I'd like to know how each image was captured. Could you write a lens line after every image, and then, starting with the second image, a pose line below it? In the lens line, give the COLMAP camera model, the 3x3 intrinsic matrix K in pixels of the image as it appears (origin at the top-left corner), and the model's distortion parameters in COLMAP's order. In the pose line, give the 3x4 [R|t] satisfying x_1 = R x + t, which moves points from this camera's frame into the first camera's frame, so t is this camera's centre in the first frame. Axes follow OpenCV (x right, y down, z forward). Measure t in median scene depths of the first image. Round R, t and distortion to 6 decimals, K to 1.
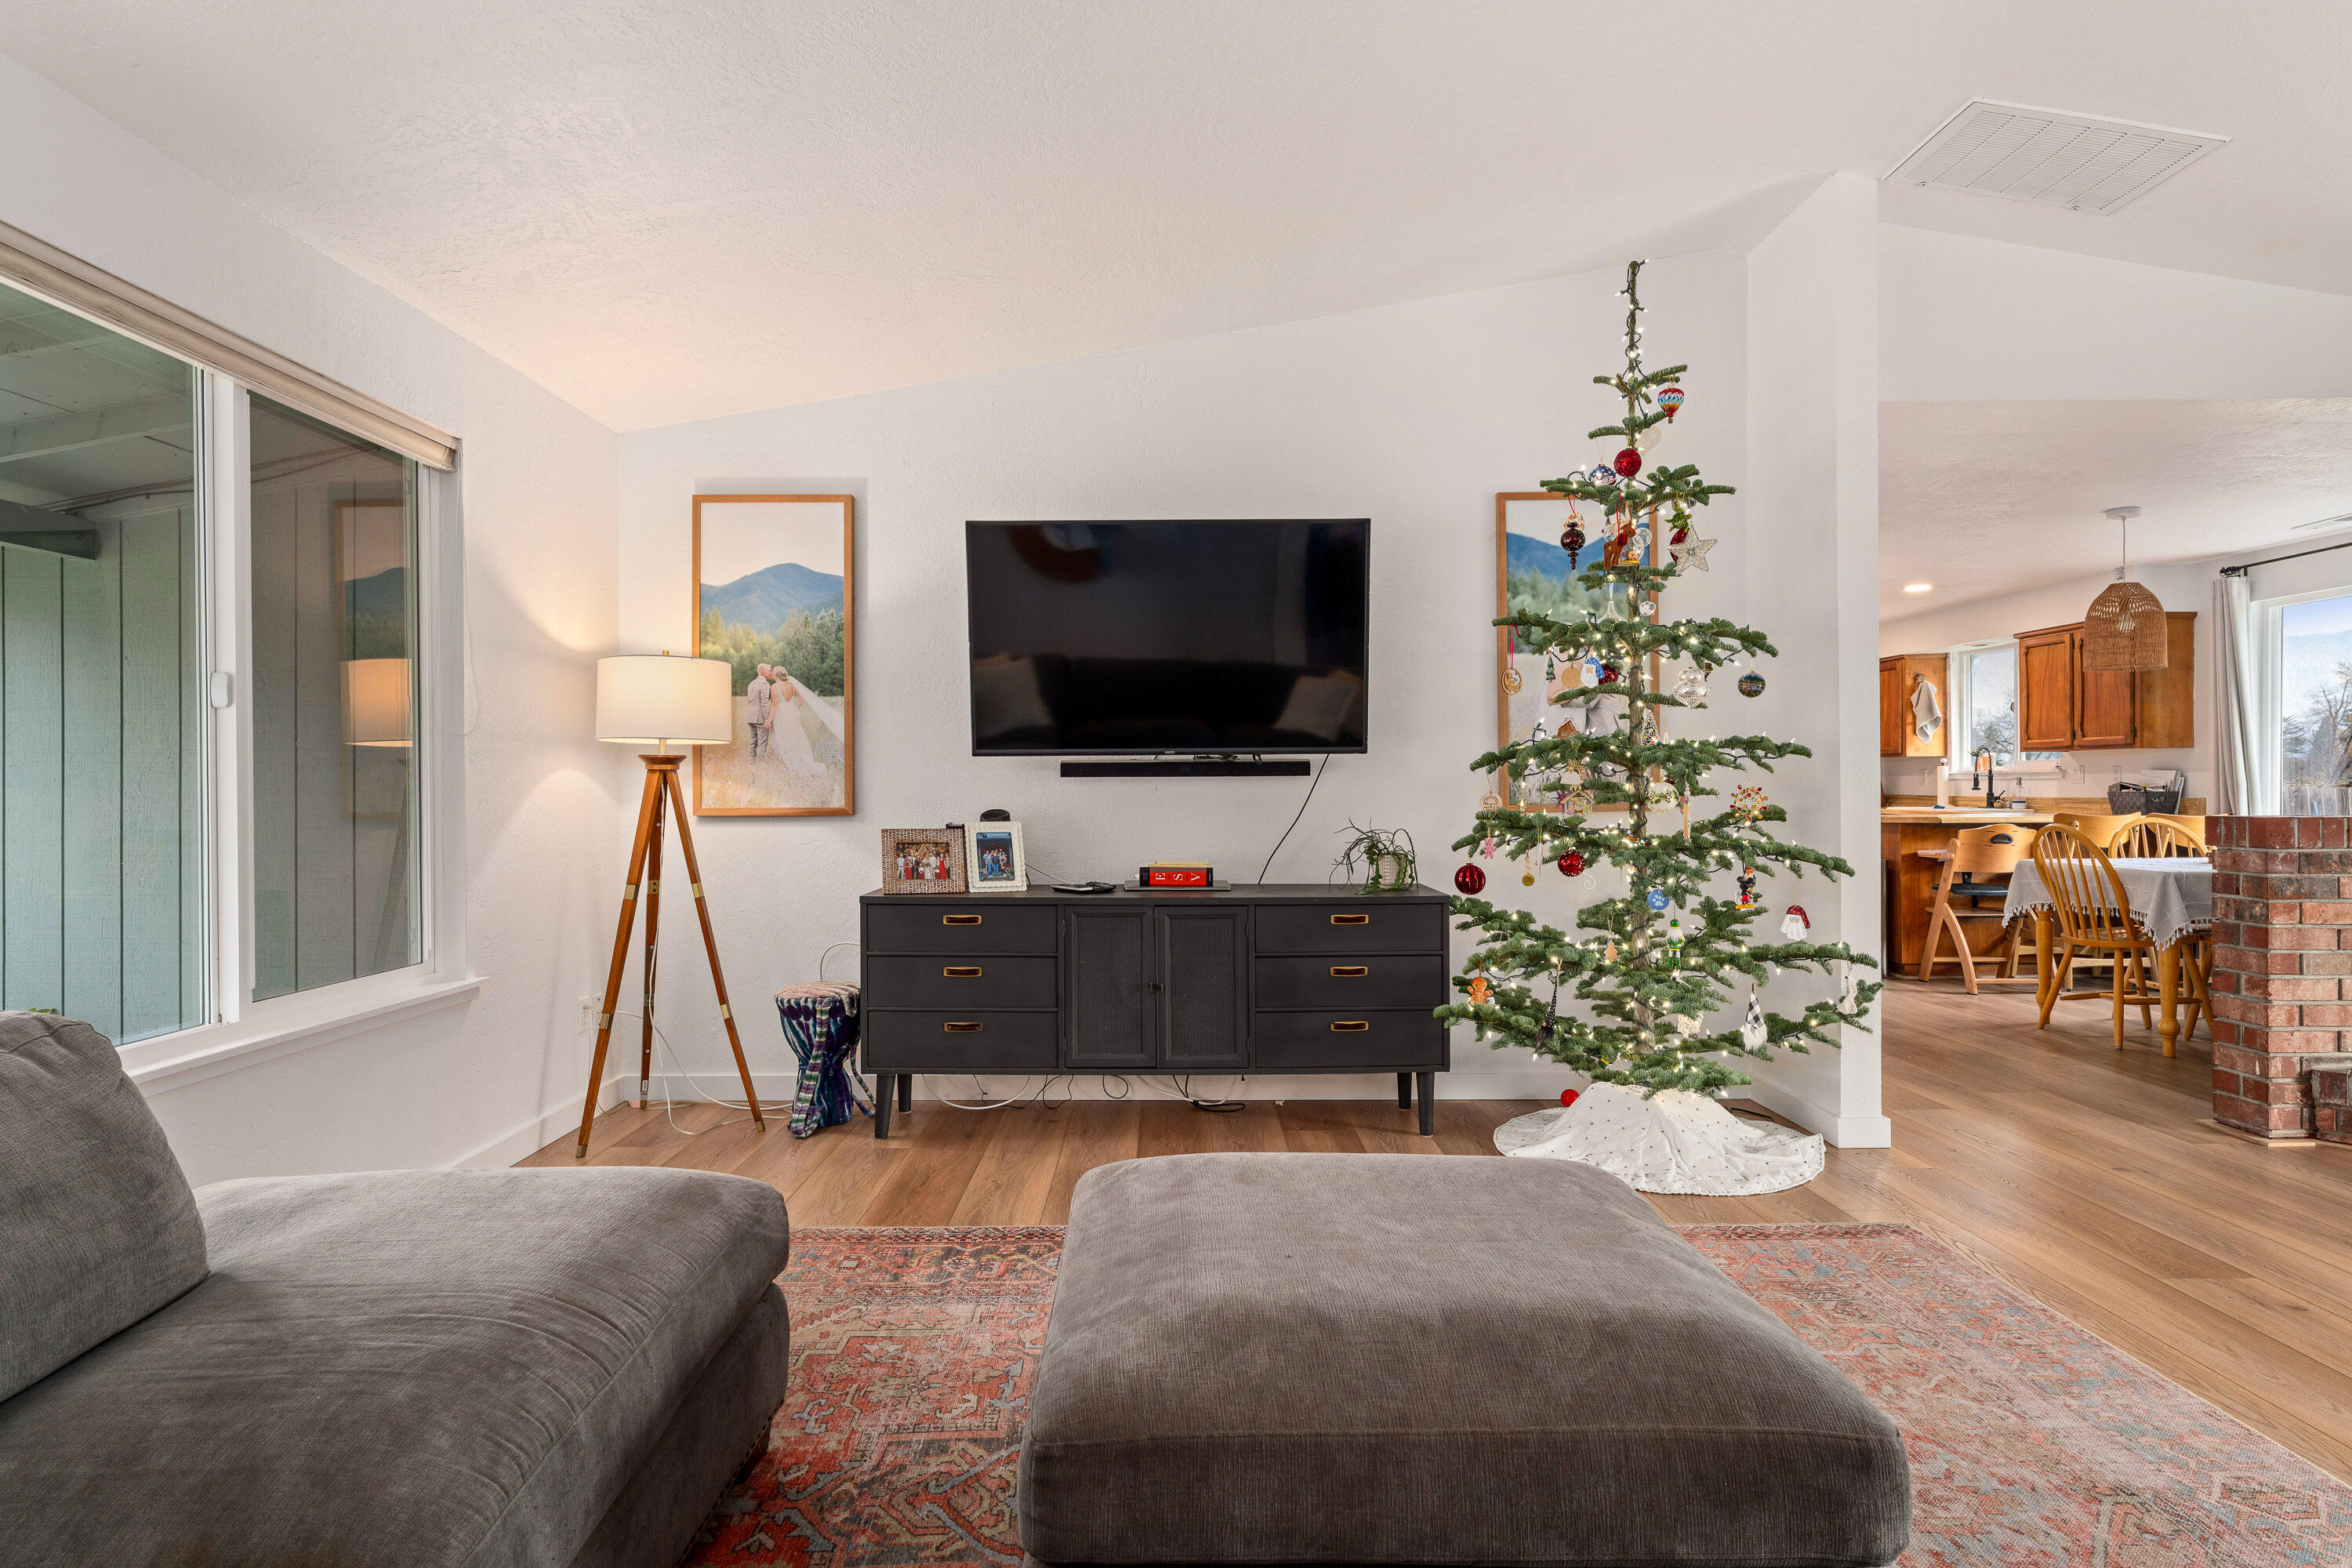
lens RADIAL K [[1311.8, 0, 1167.1], [0, 1311.8, 783.7], [0, 0, 1]] dist [0.008562, -0.000059]
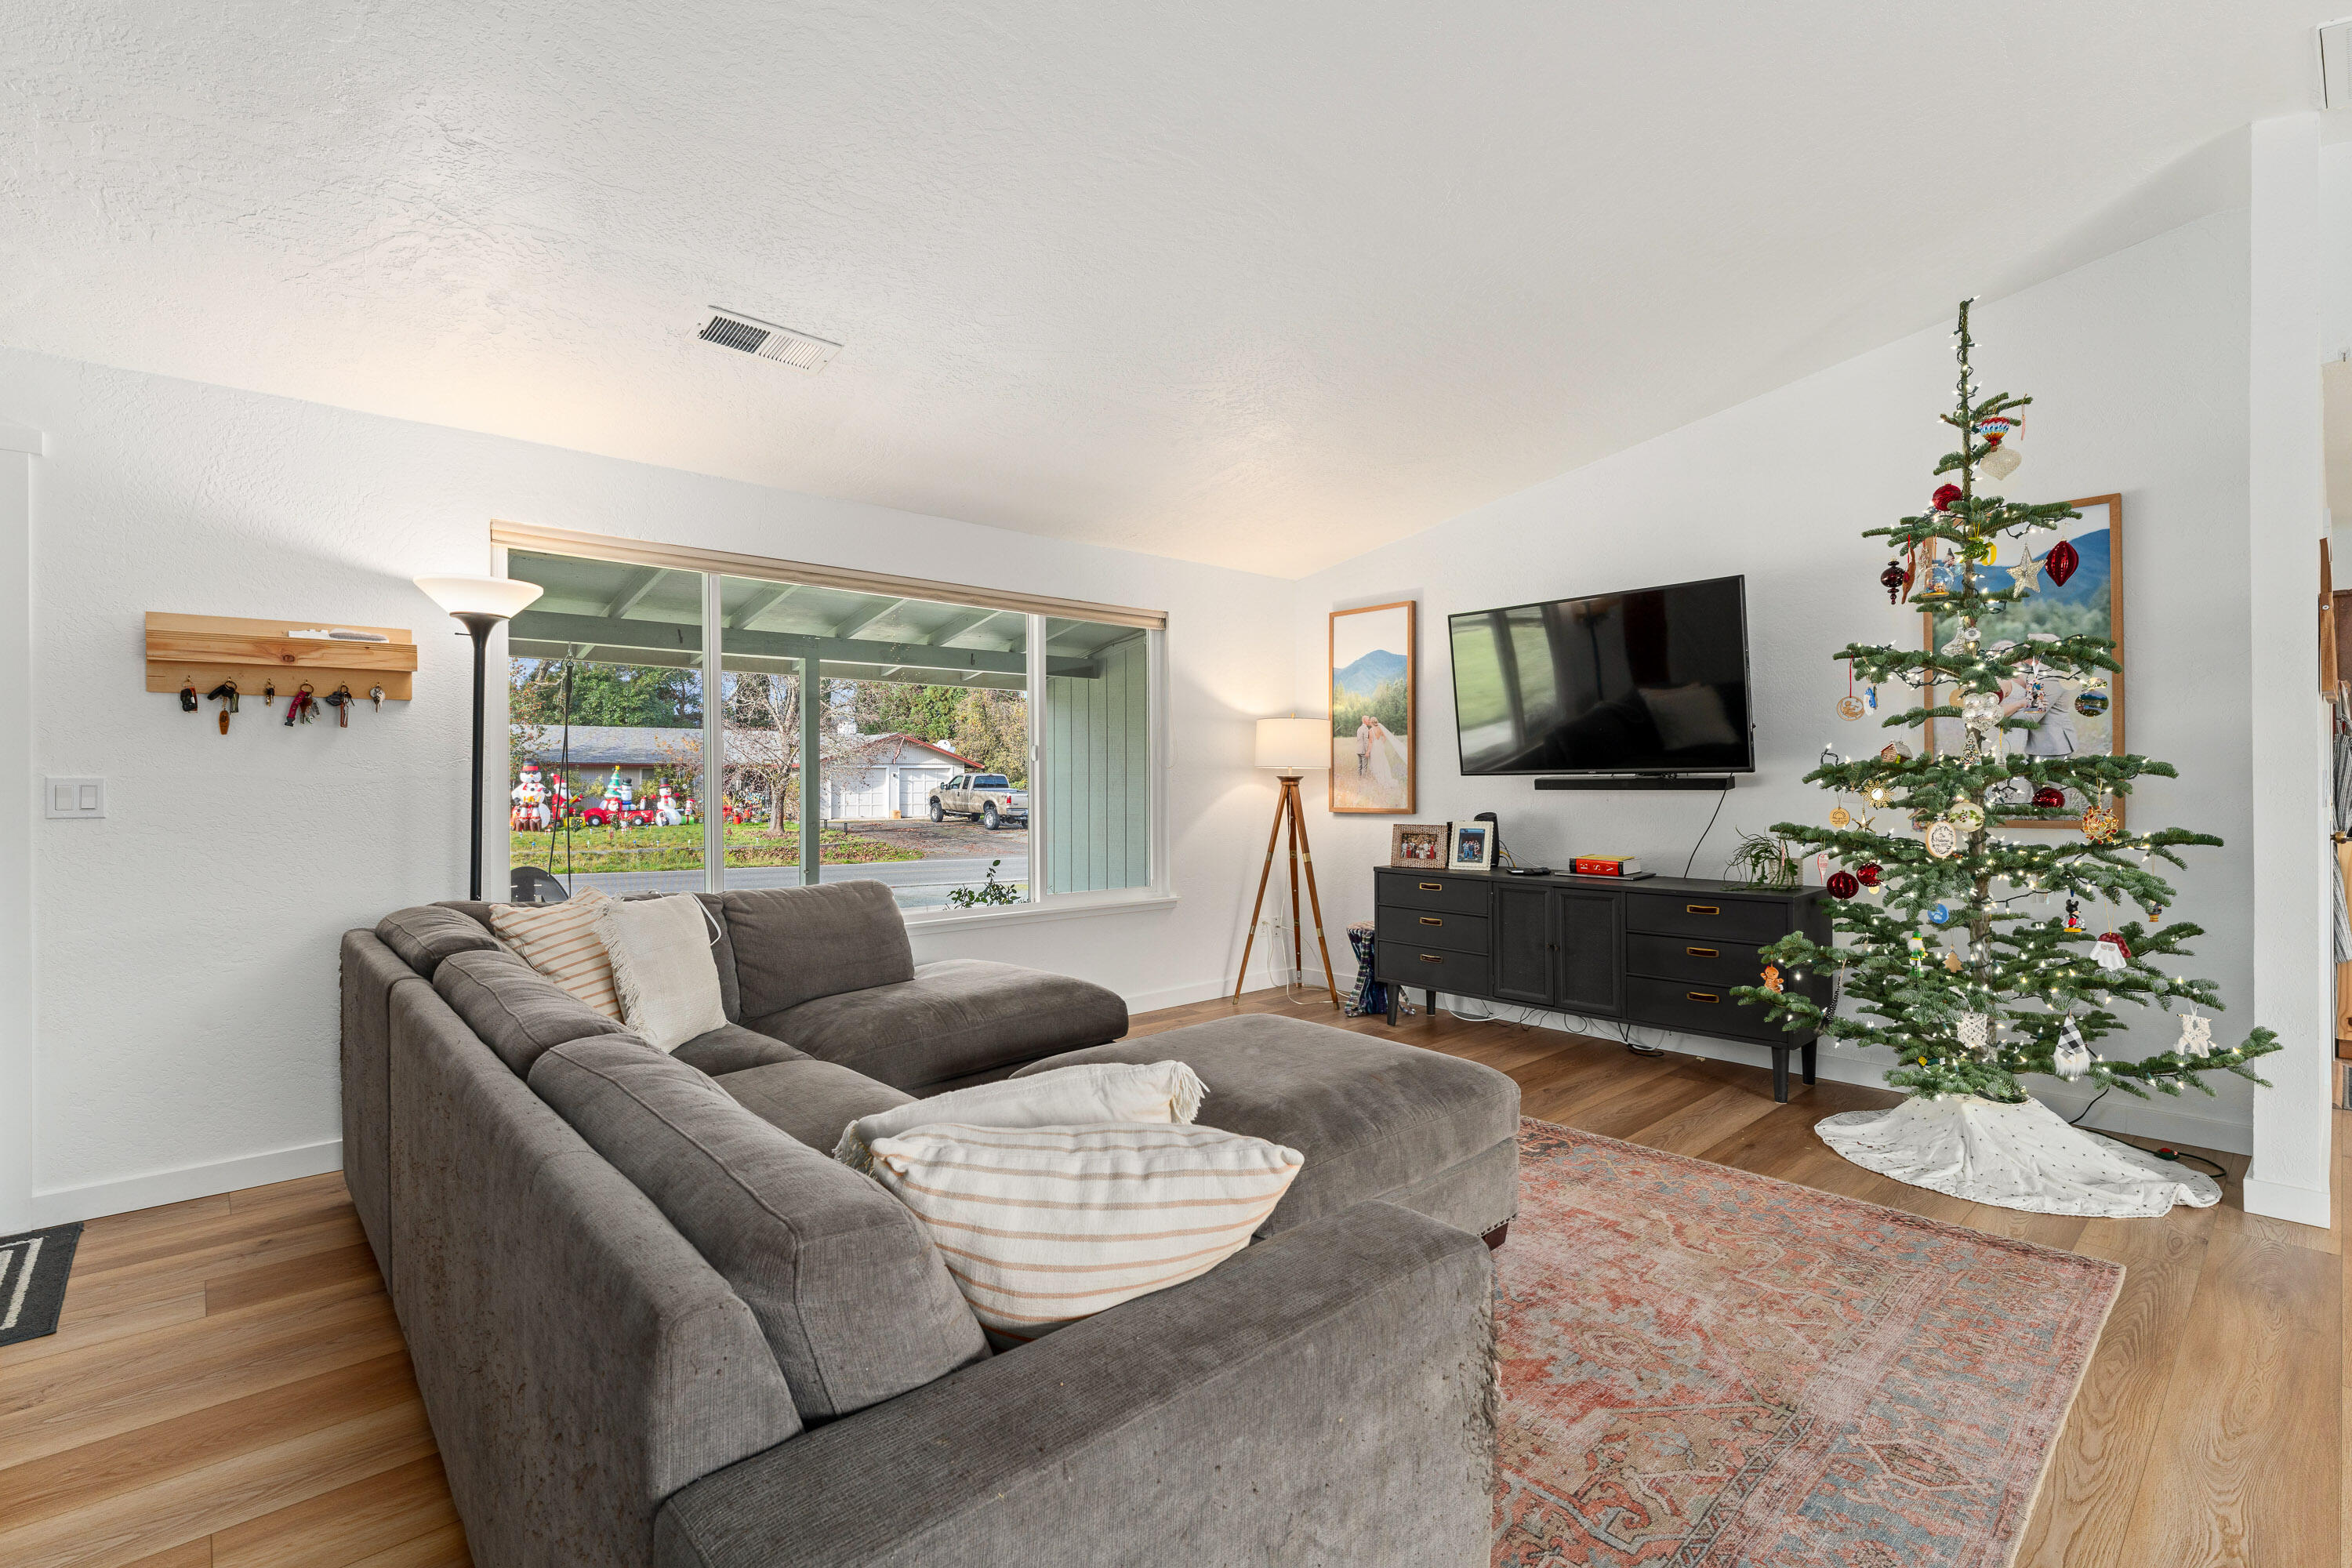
lens RADIAL K [[1074.1, 0, 1167.7], [0, 1074.1, 784.8], [0, 0, 1]] dist [0.002900, -0.002265]
pose [[0.671835, 0.004262, -0.740688, 0.526682], [0.001066, 0.999977, 0.006721, -0.019669], [0.740700, -0.005305, 0.671815, -0.037814]]
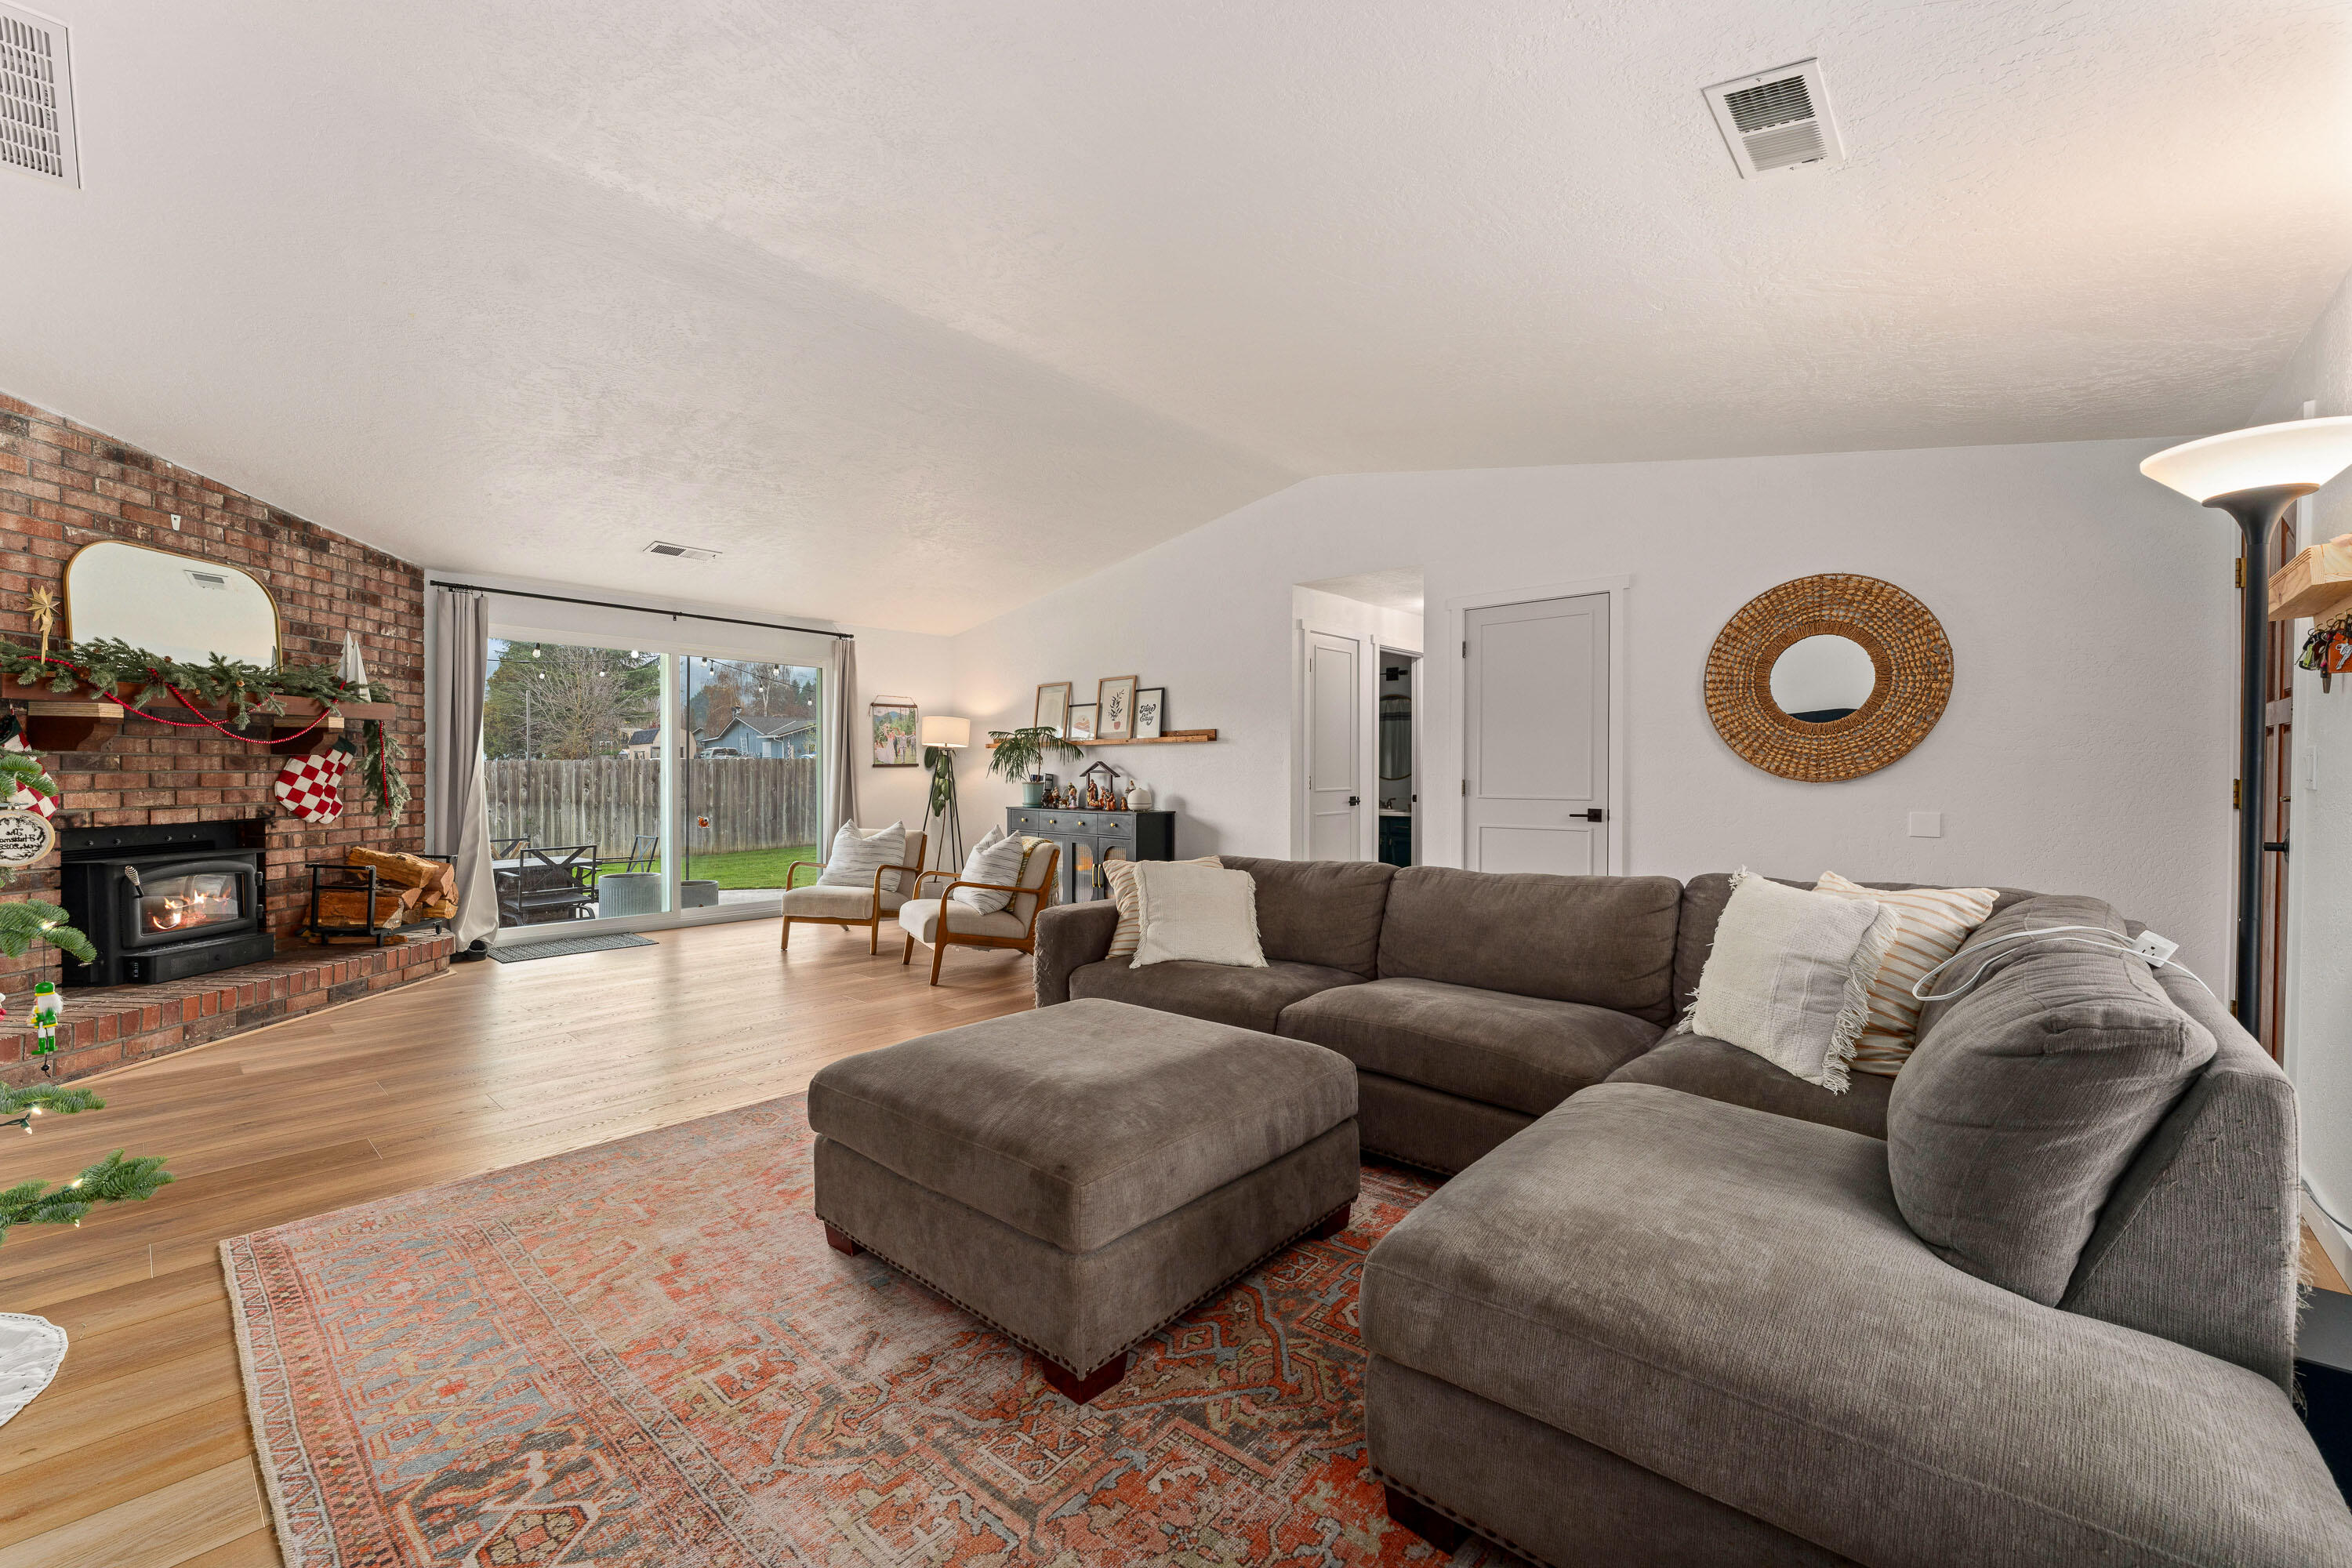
lens RADIAL K [[941.1, 0, 1183.6], [0, 941.1, 766.4], [0, 0, 1]] dist [-0.008219, 0.002074]
pose [[-0.753349, 0.007053, 0.657583, -0.326040], [0.001626, 0.999959, -0.008862, -0.003911], [-0.657619, -0.005607, -0.753330, 0.824186]]
